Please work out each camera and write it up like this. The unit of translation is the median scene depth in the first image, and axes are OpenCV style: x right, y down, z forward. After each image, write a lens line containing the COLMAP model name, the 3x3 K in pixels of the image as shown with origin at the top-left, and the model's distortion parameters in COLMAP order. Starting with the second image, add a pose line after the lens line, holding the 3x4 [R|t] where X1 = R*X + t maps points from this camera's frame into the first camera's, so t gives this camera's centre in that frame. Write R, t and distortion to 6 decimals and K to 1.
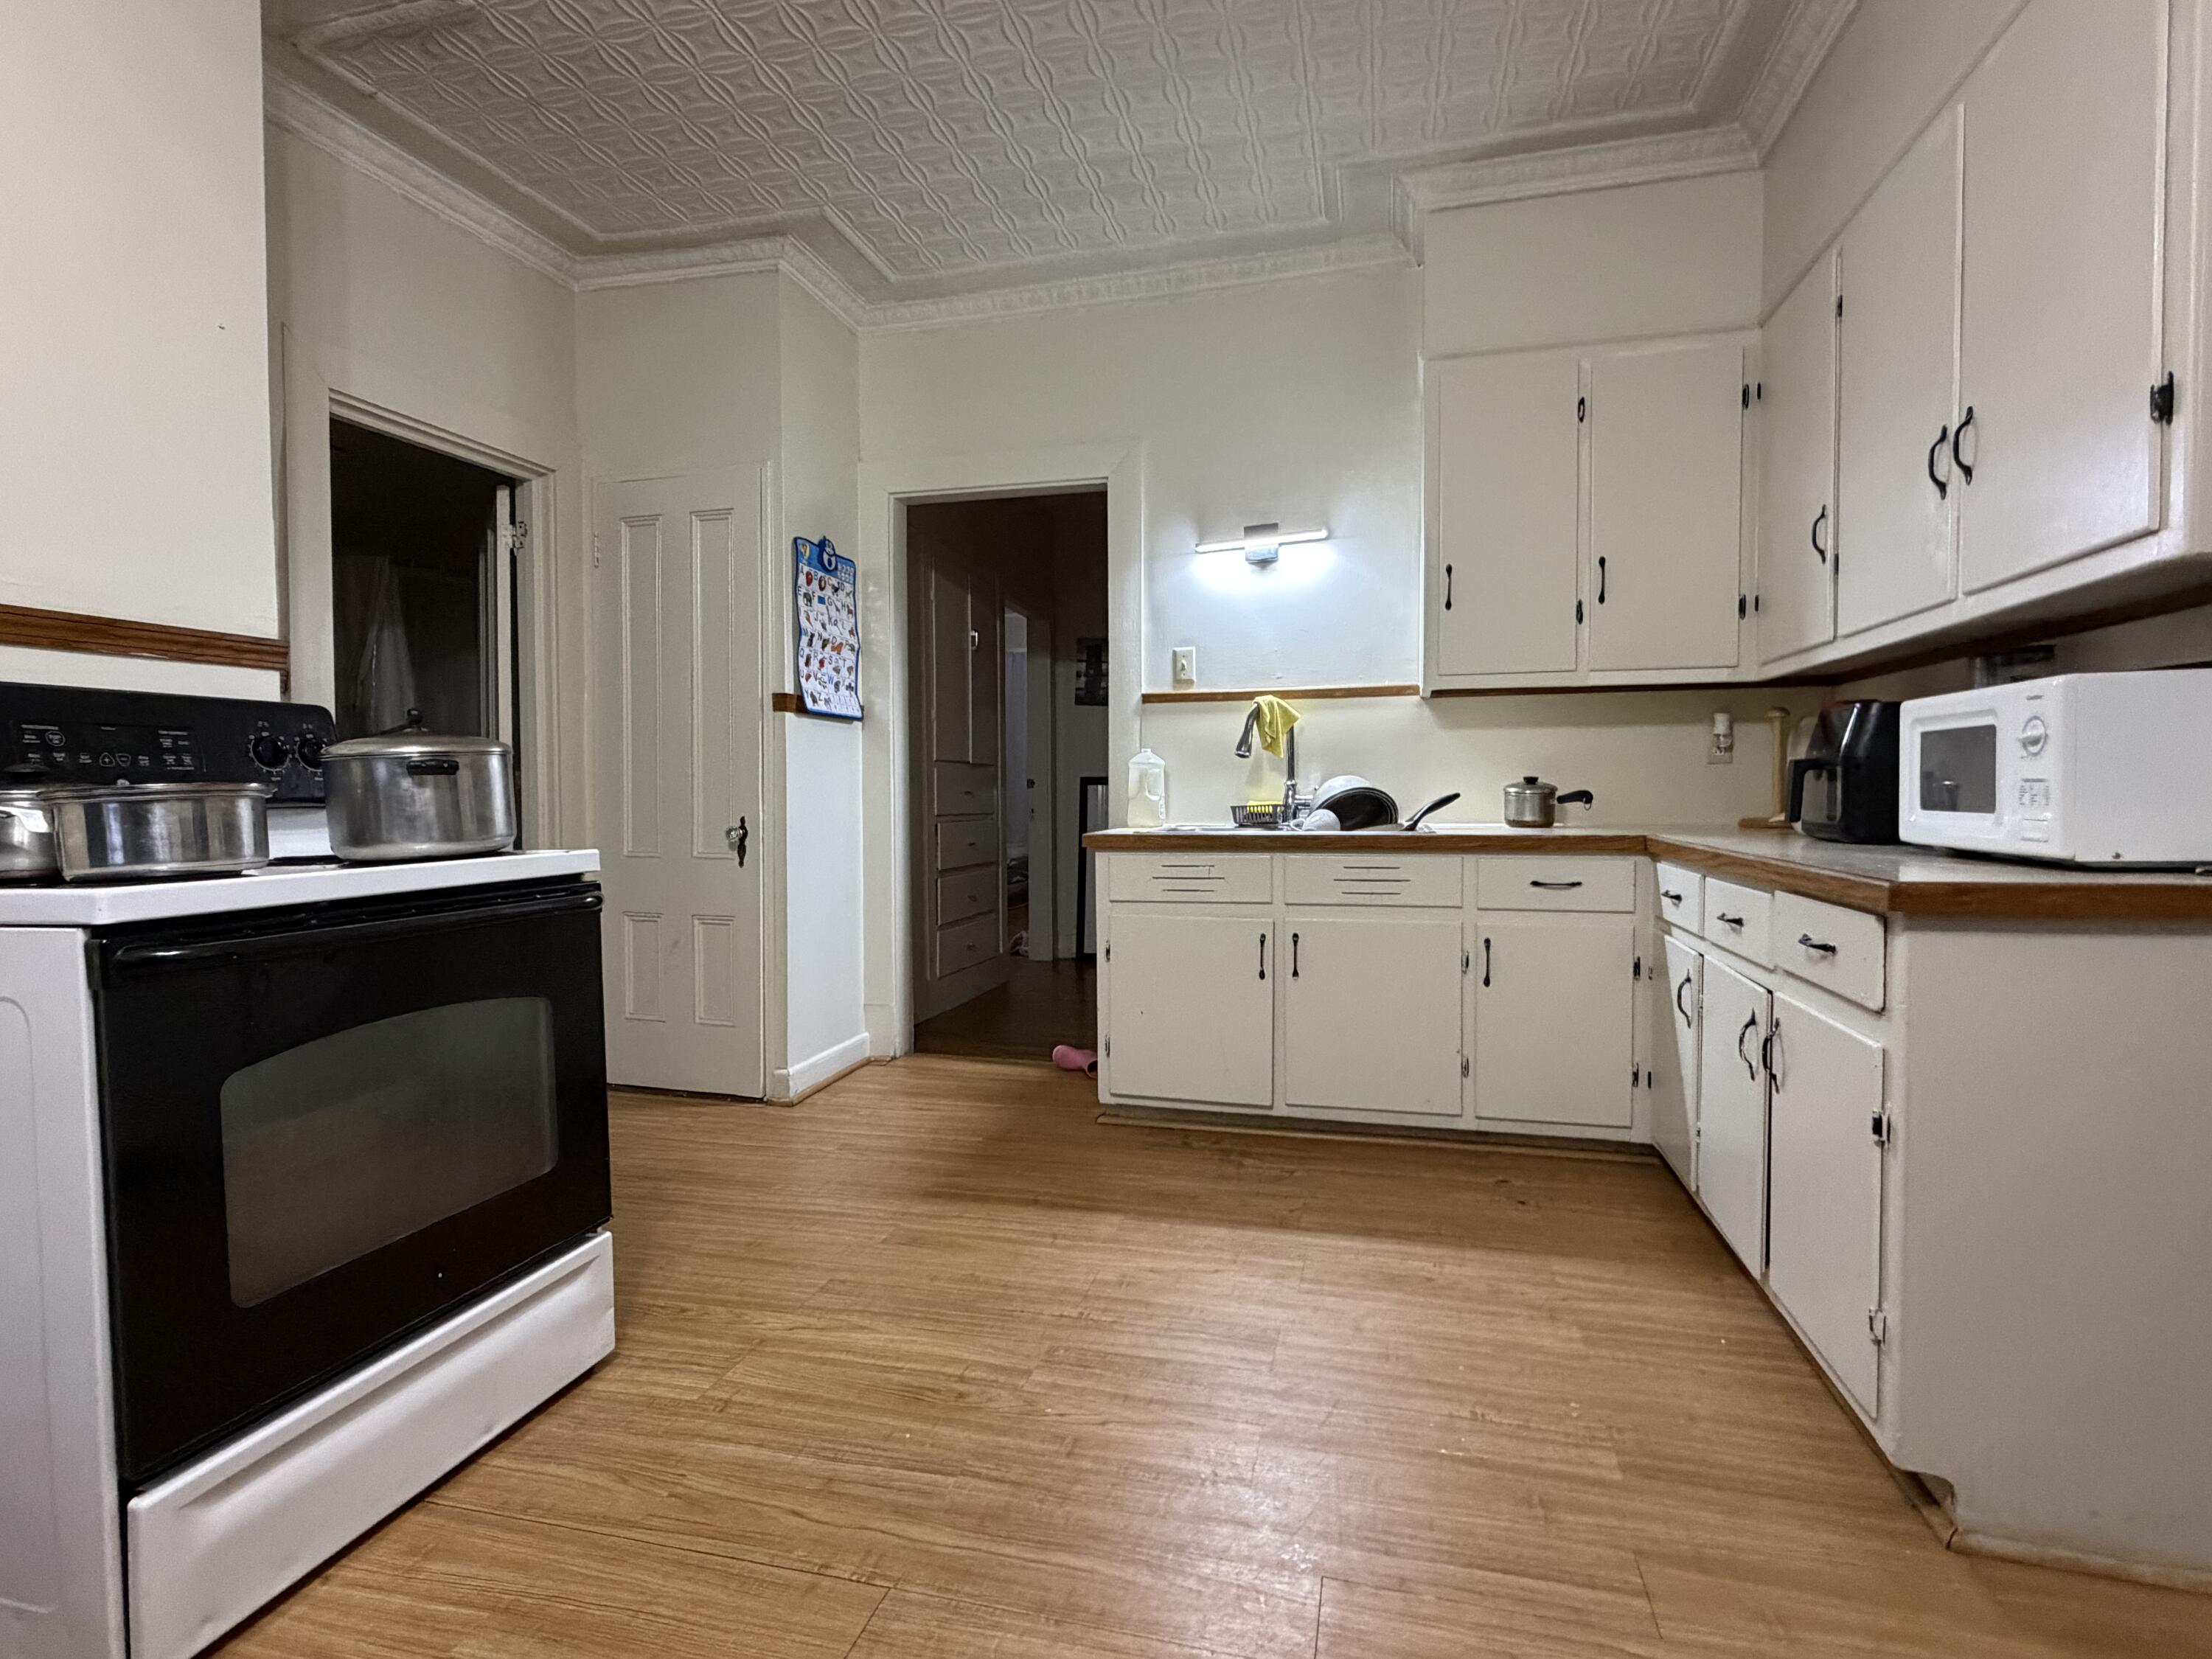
lens RADIAL K [[1092.1, 0, 1110.8], [0, 1092.1, 804.7], [0, 0, 1]] dist [0.010514, 0.000343]
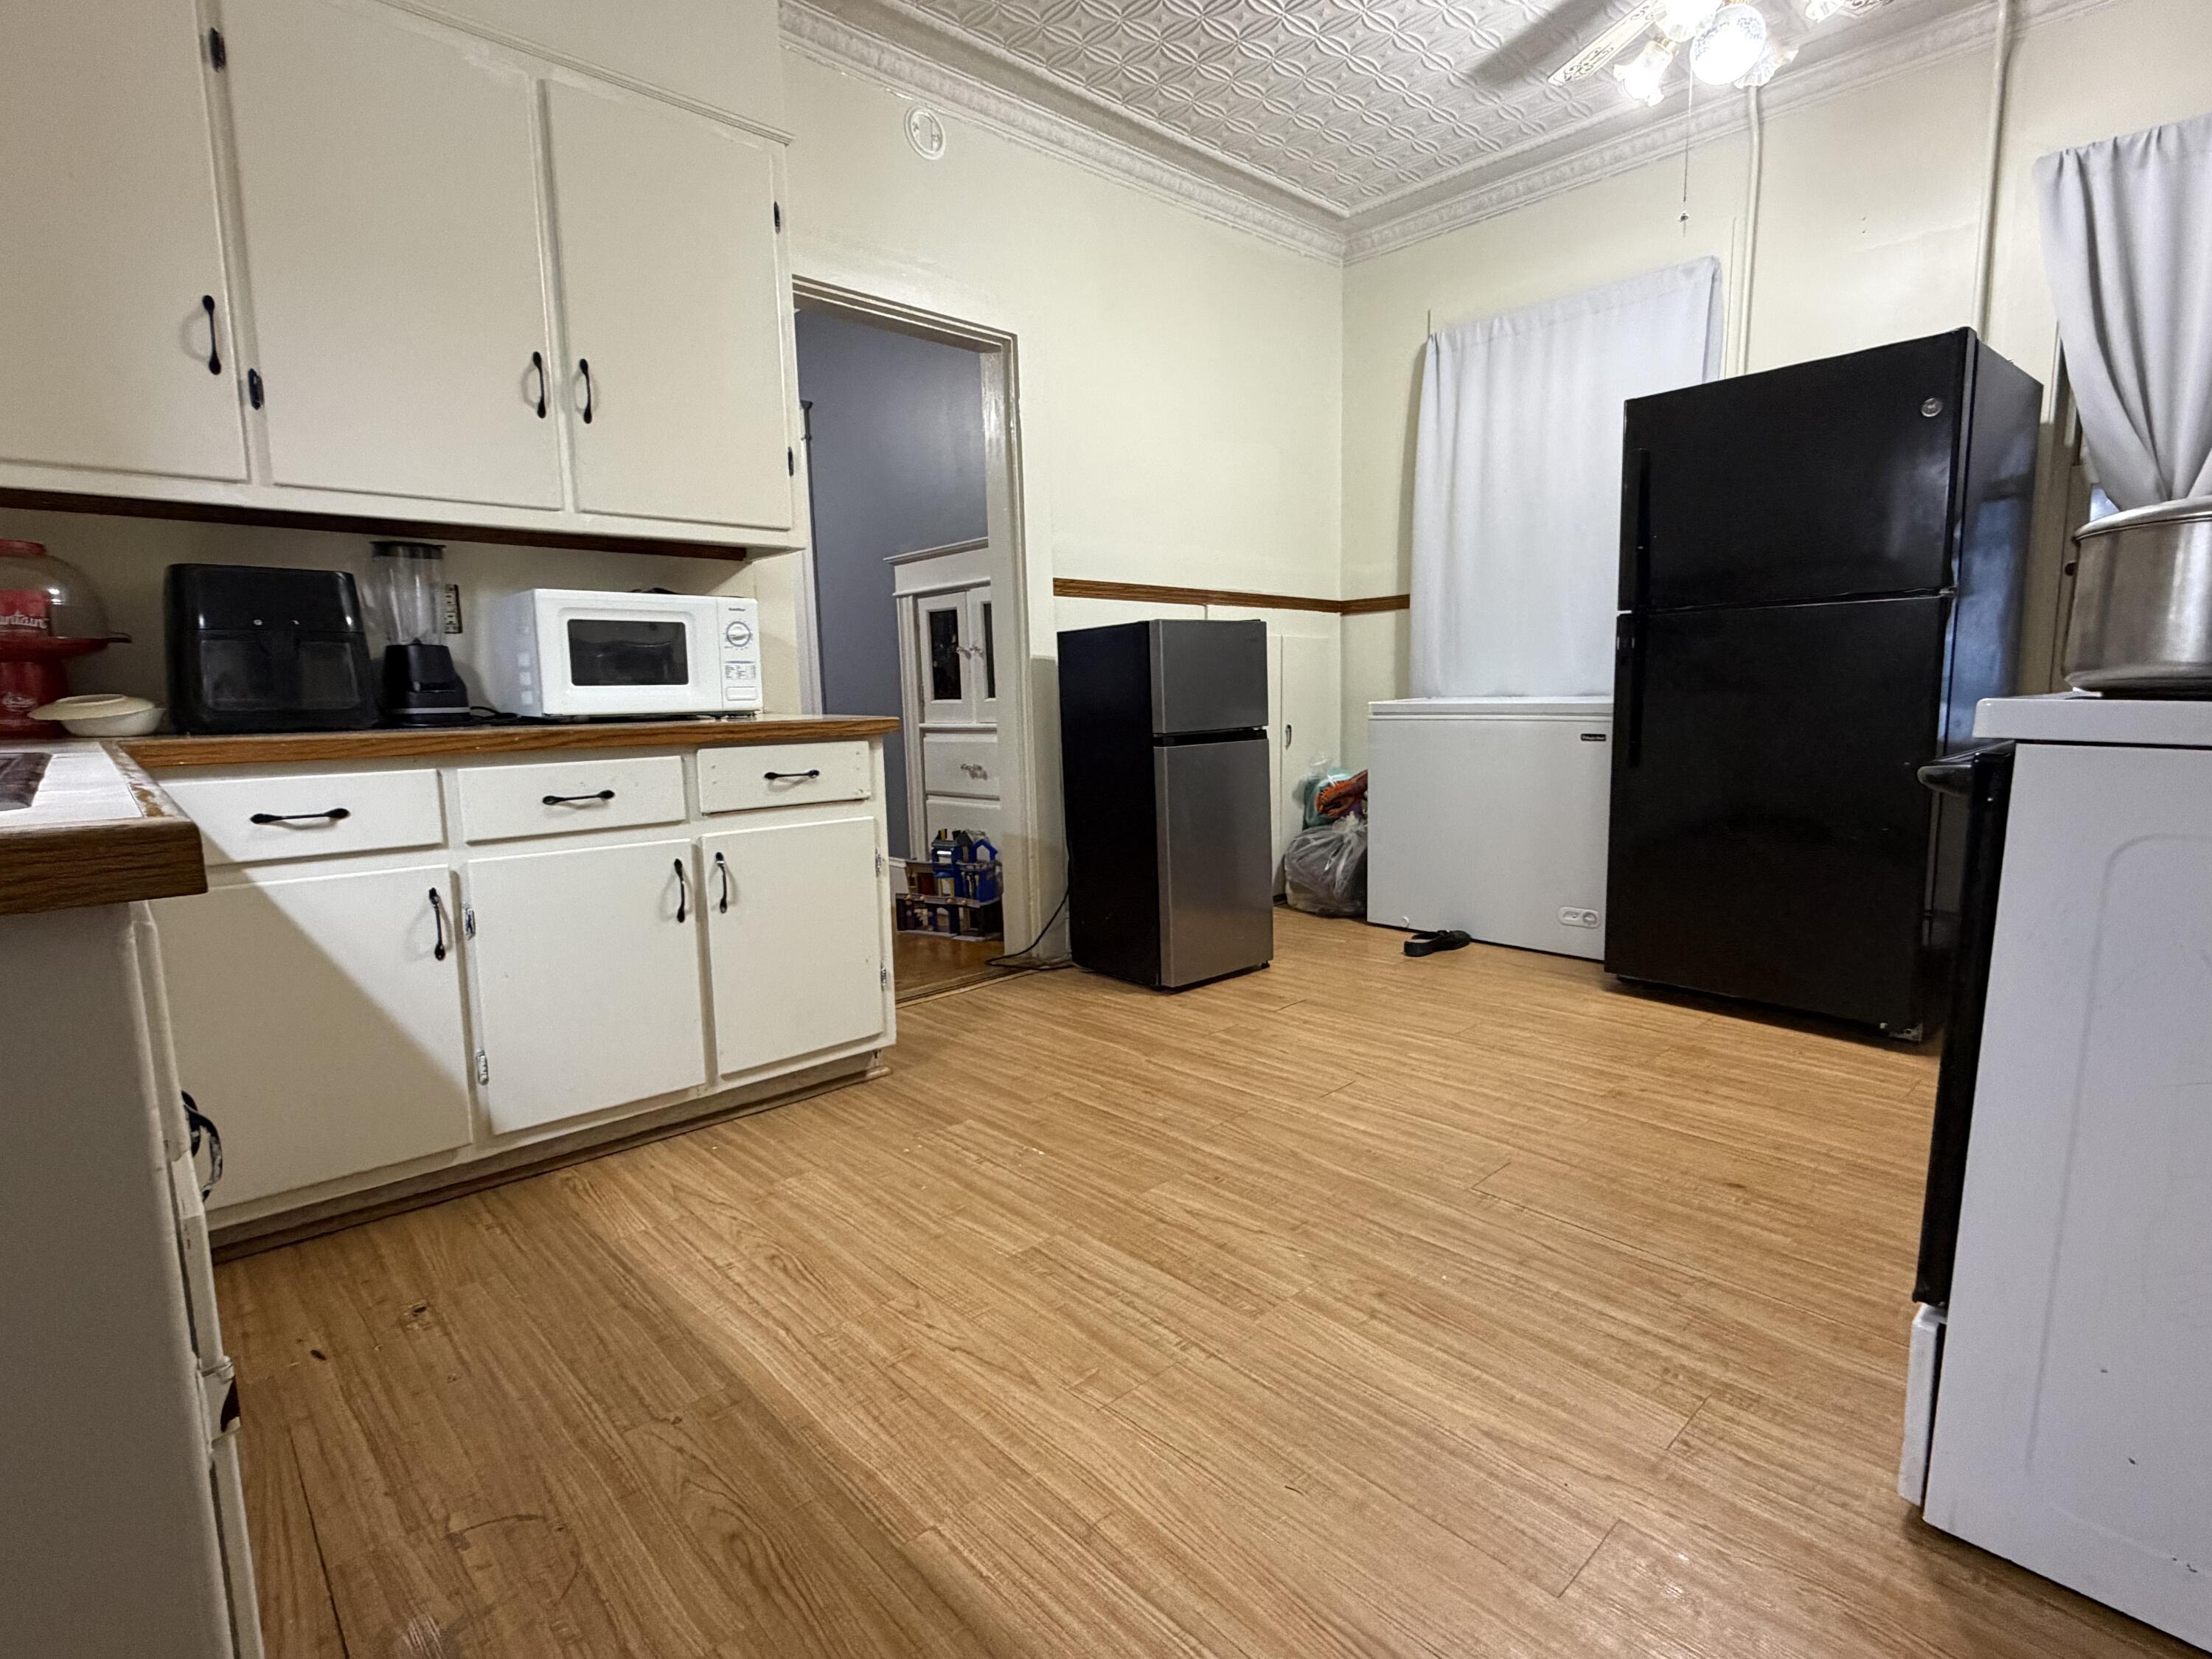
lens RADIAL K [[1092.1, 0, 1110.8], [0, 1092.1, 804.7], [0, 0, 1]] dist [0.010514, 0.000343]
pose [[-0.850239, -0.034583, 0.525259, -0.383807], [0.028230, 0.993408, 0.111102, 0.017637], [-0.525639, 0.109292, -0.843658, 1.717850]]
